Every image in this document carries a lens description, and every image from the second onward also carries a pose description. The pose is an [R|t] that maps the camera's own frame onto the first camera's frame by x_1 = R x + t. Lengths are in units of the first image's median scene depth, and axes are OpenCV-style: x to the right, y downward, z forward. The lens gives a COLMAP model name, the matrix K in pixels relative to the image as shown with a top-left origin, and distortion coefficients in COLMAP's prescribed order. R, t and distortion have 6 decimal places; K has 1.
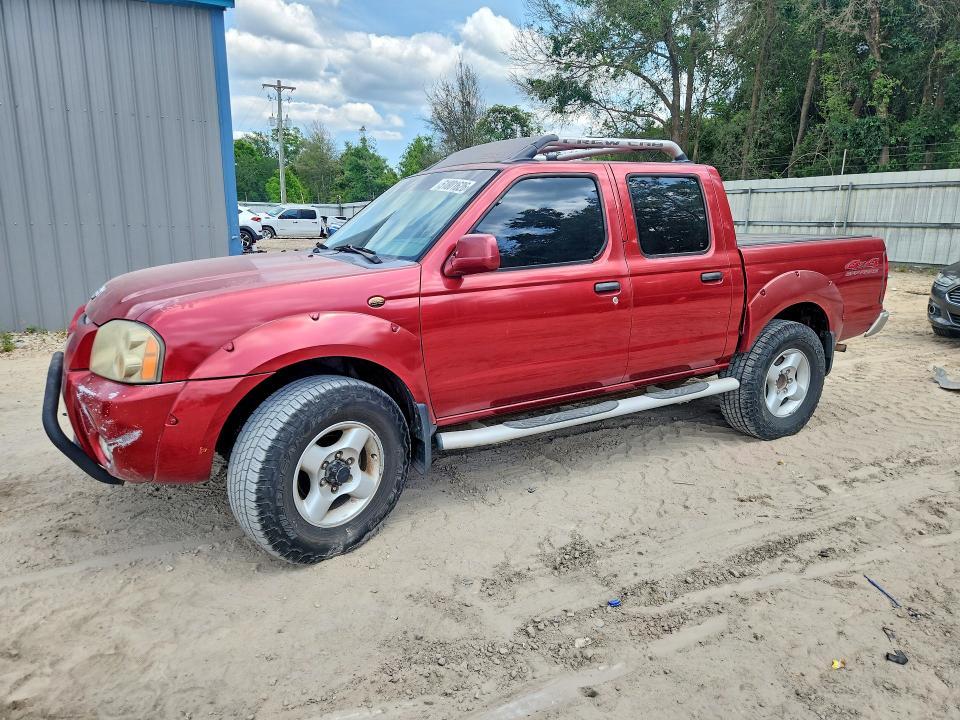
lens RADIAL K [[759.7, 0, 480.0], [0, 759.7, 360.0], [0, 0, 1]] dist [0.002052, -0.001381]
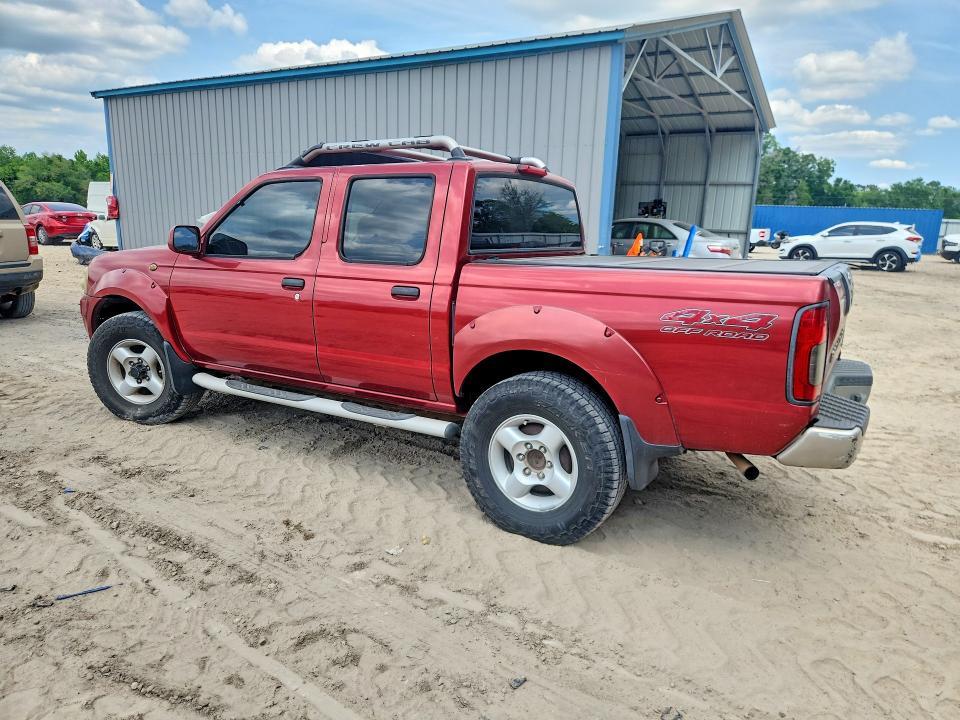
lens RADIAL K [[759.7, 0, 480.0], [0, 759.7, 360.0], [0, 0, 1]] dist [0.002052, -0.001381]
pose [[0.384297, 0.184550, -0.904576, 1.254220], [-0.207302, 0.972045, 0.110246, -0.163885], [0.899634, 0.145153, 0.411812, 0.805244]]
